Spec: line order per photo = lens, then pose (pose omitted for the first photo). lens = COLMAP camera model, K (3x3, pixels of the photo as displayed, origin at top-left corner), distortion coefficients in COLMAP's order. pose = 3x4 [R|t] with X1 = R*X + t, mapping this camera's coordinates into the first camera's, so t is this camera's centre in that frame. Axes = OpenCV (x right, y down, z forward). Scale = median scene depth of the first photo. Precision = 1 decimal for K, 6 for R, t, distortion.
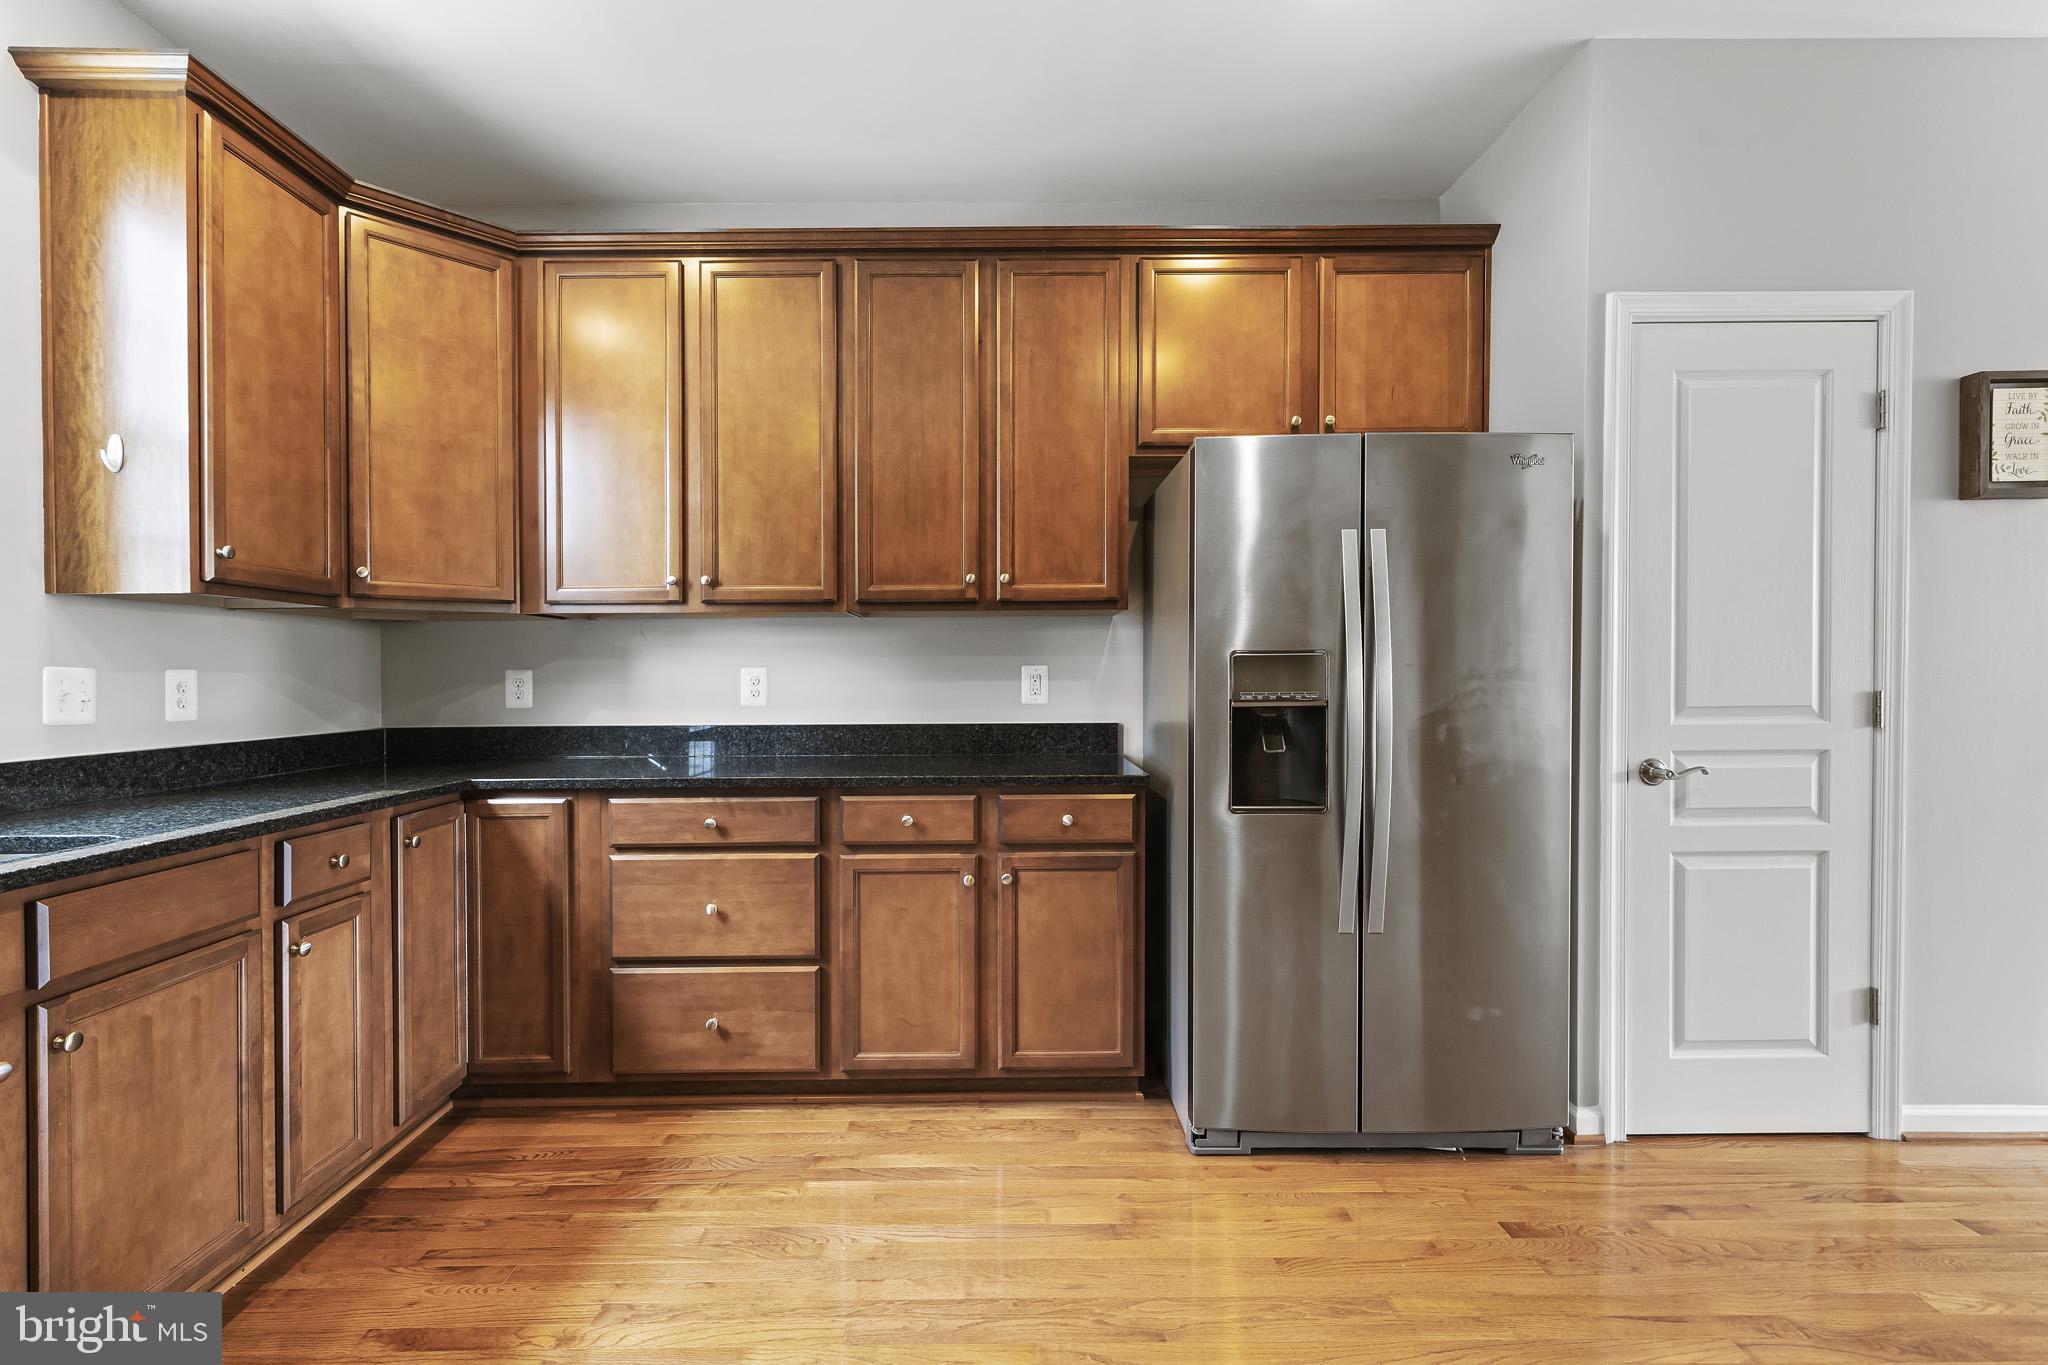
lens RADIAL K [[907.0, 0, 1013.5], [0, 907.0, 679.9], [0, 0, 1]] dist [0.002116, -0.000219]
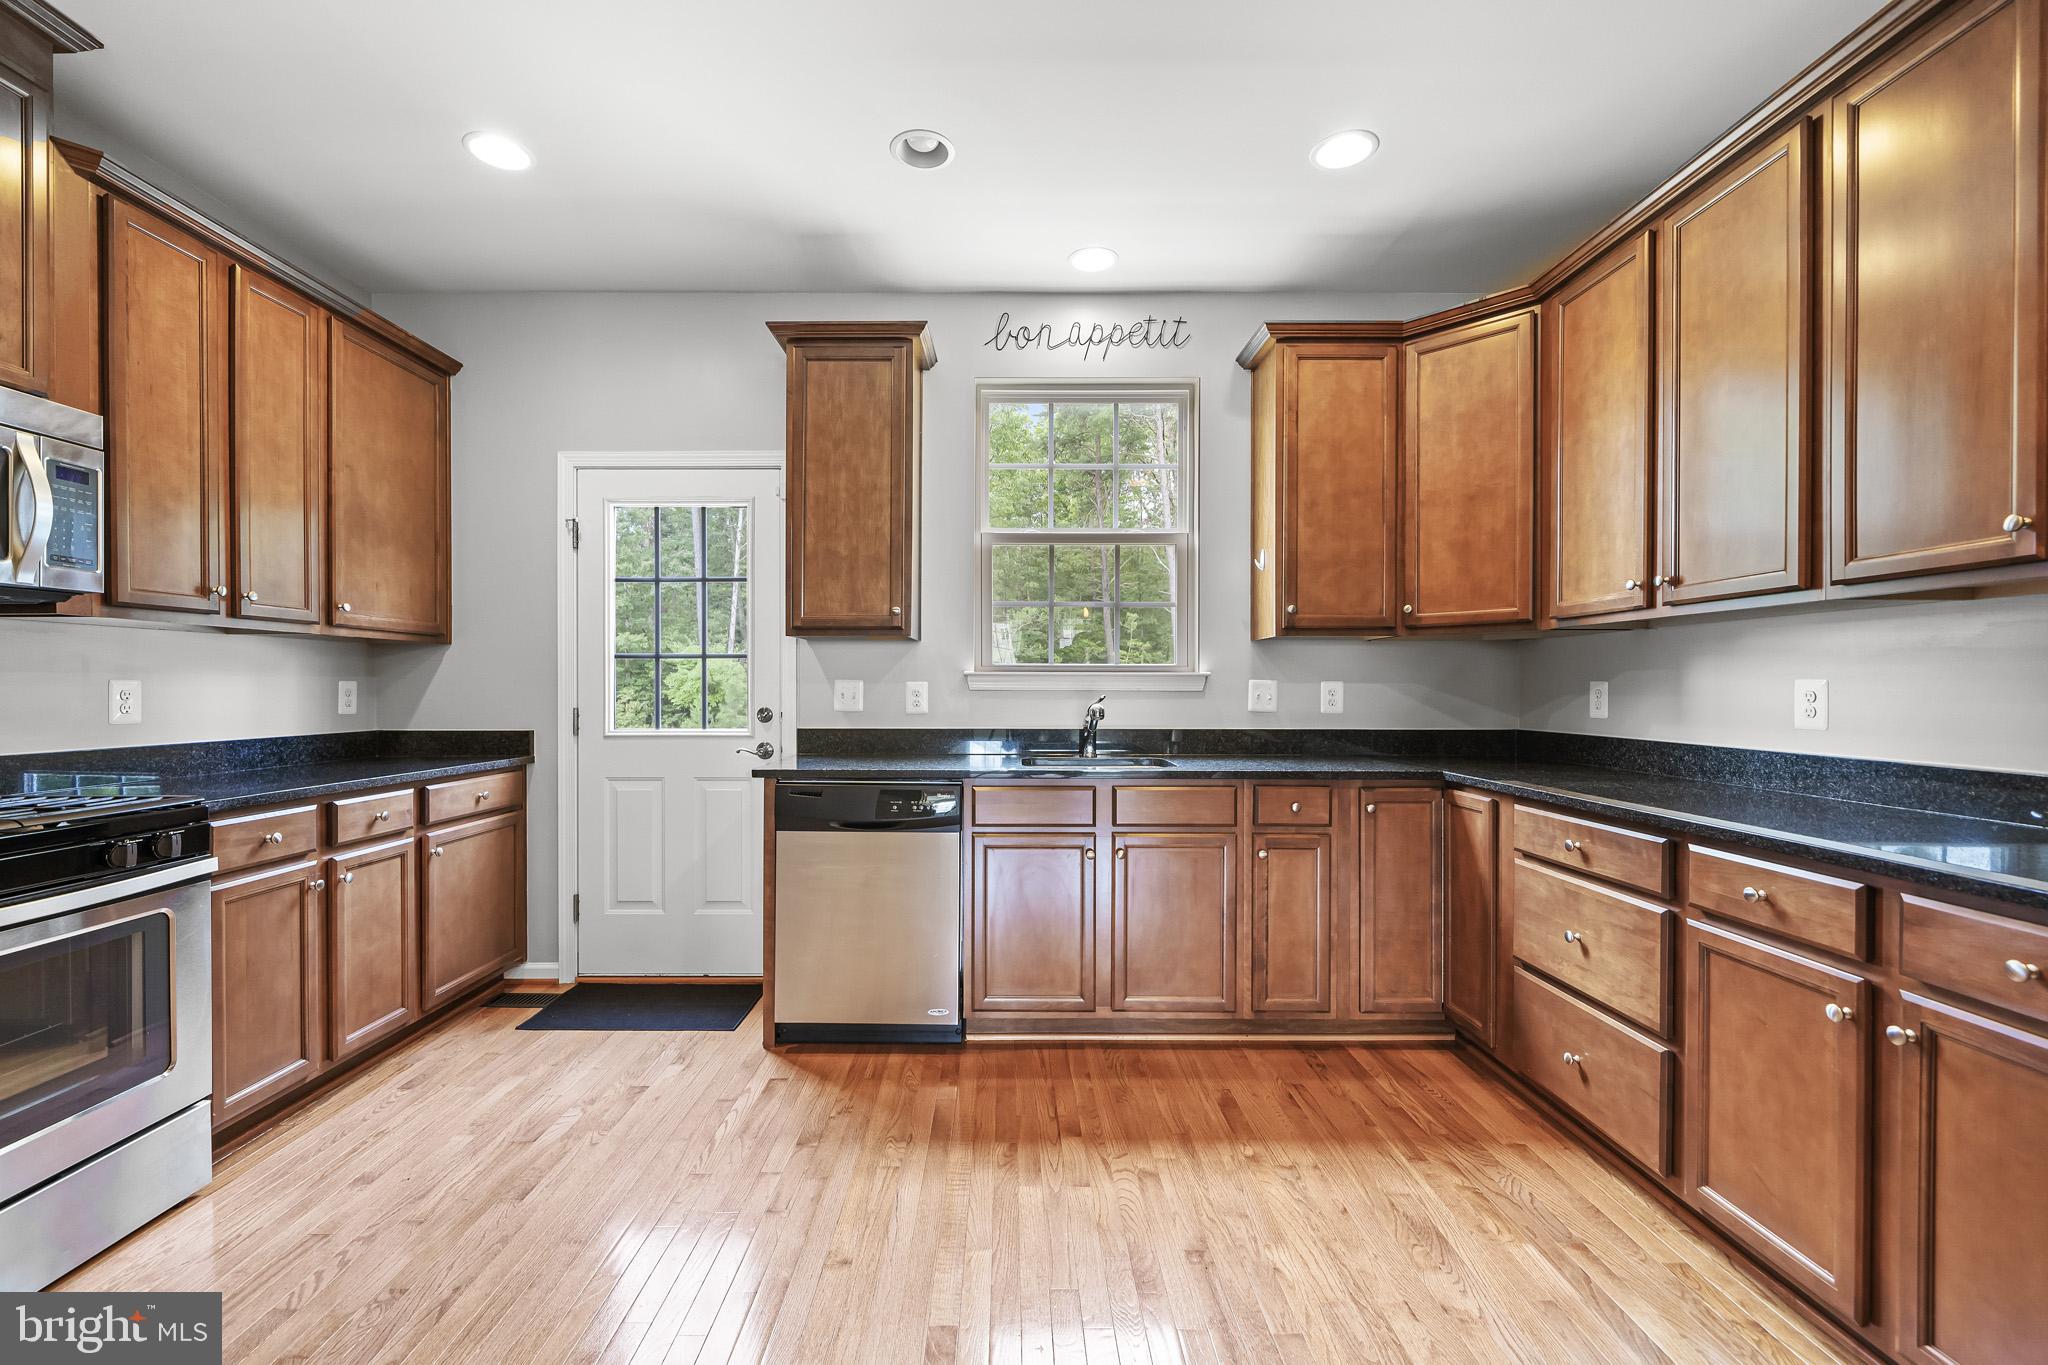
lens RADIAL K [[855.2, 0, 1005.7], [0, 855.2, 690.3], [0, 0, 1]] dist [-0.000928, 0.000020]
pose [[-0.015649, 0.011643, -0.999810, 0.556106], [-0.011387, 0.999865, 0.011822, -0.006353], [0.999813, 0.011570, -0.015514, 0.422905]]
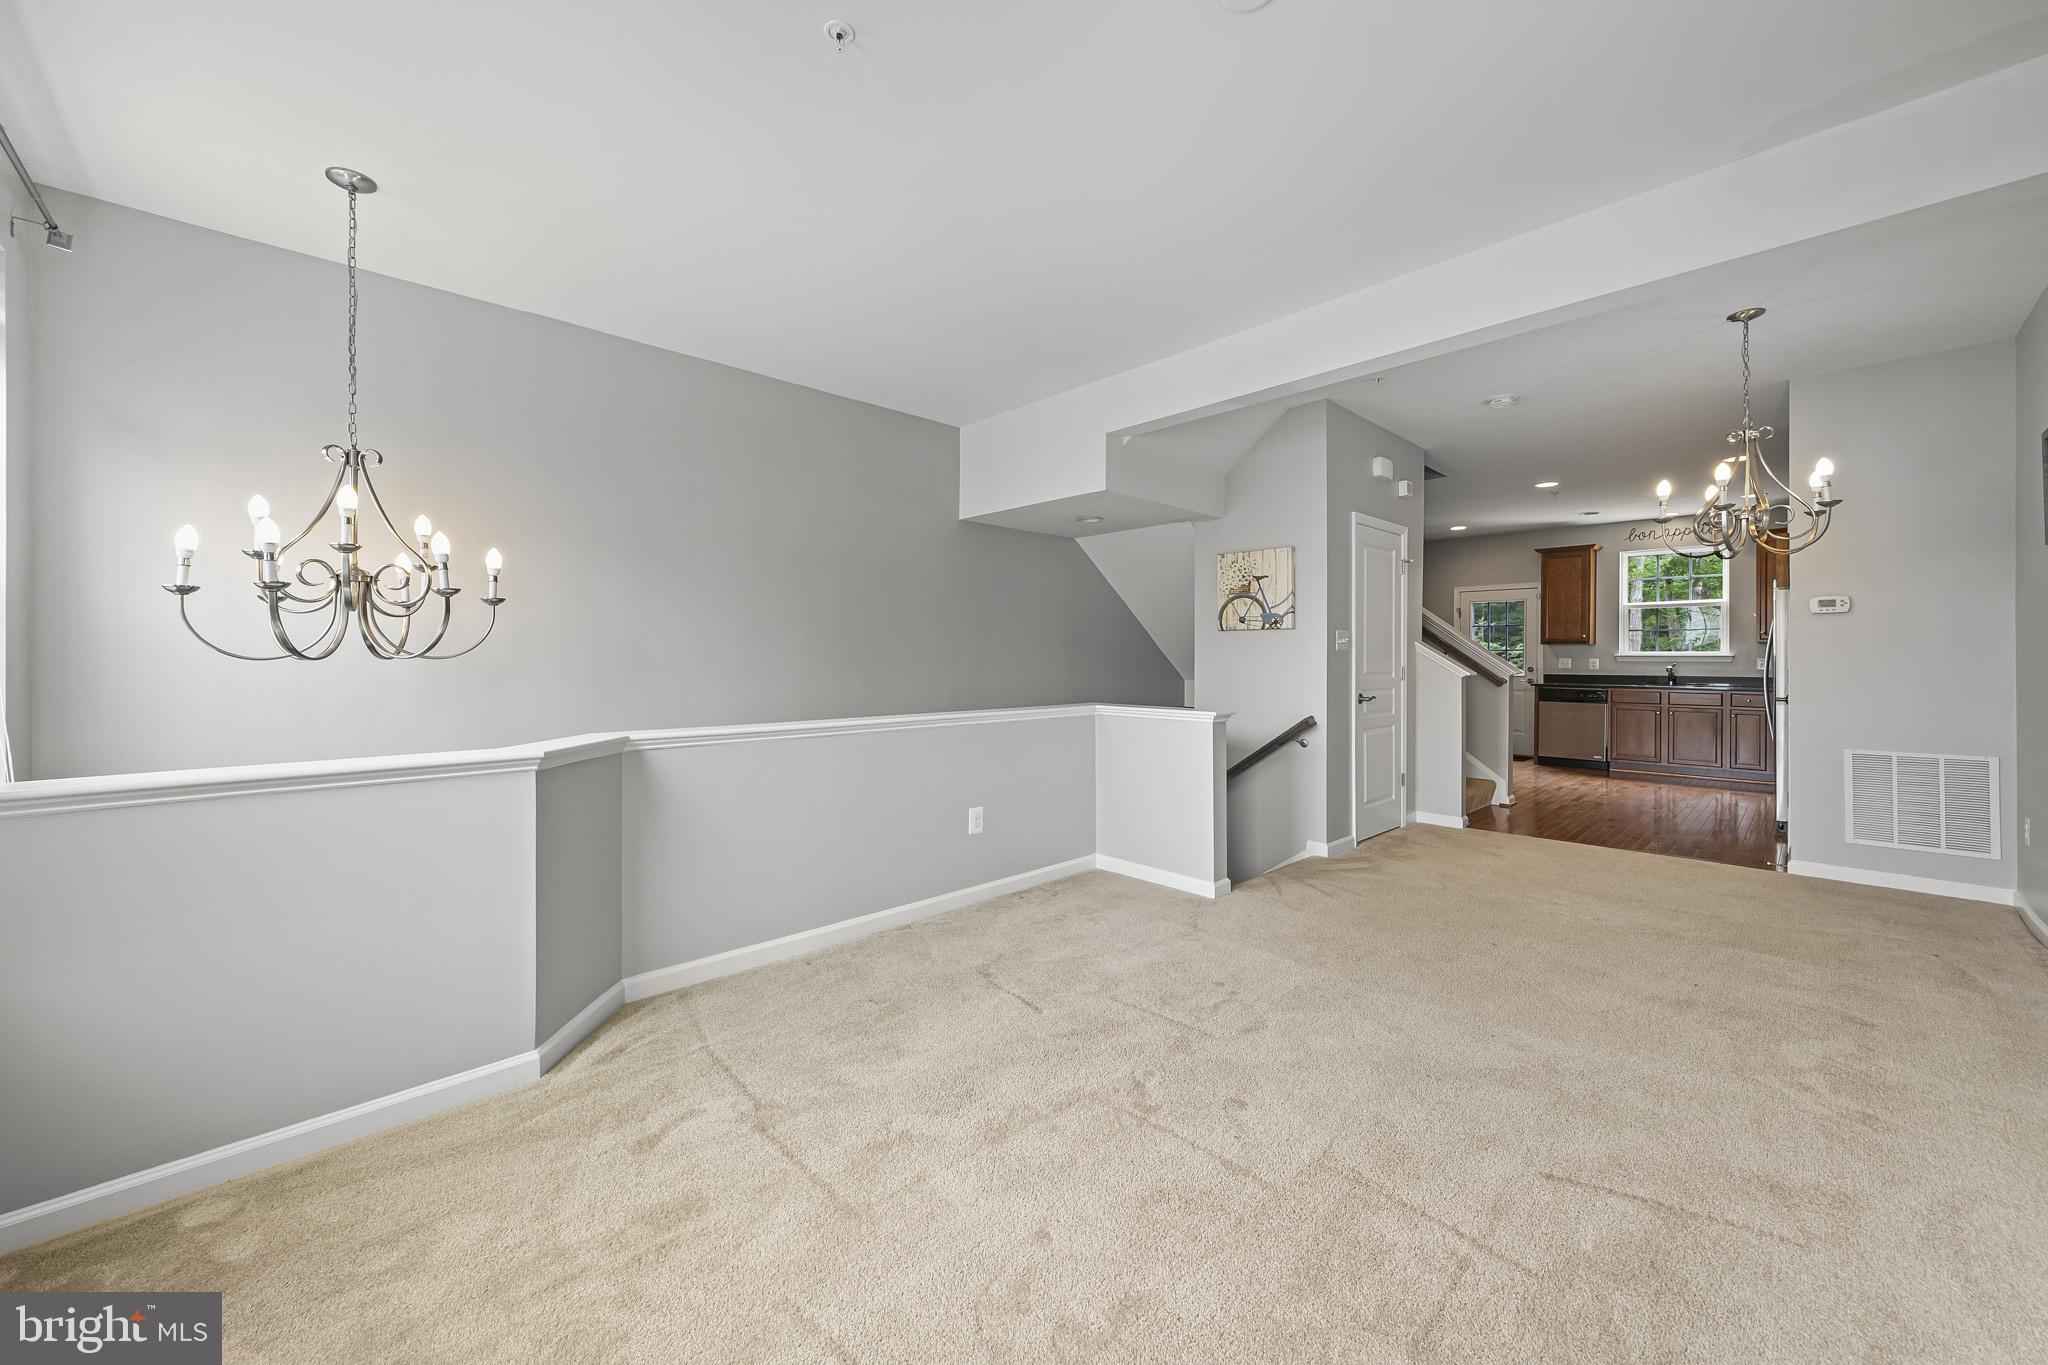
lens RADIAL K [[753.2, 0, 991.4], [0, 753.2, 657.8], [0, 0, 1]] dist [-0.001510, -0.000320]
pose [[-0.746910, 0.003826, -0.664914, 3.693351], [-0.006160, 0.999901, 0.012672, -0.033636], [0.664896, 0.013561, -0.746813, 1.026721]]
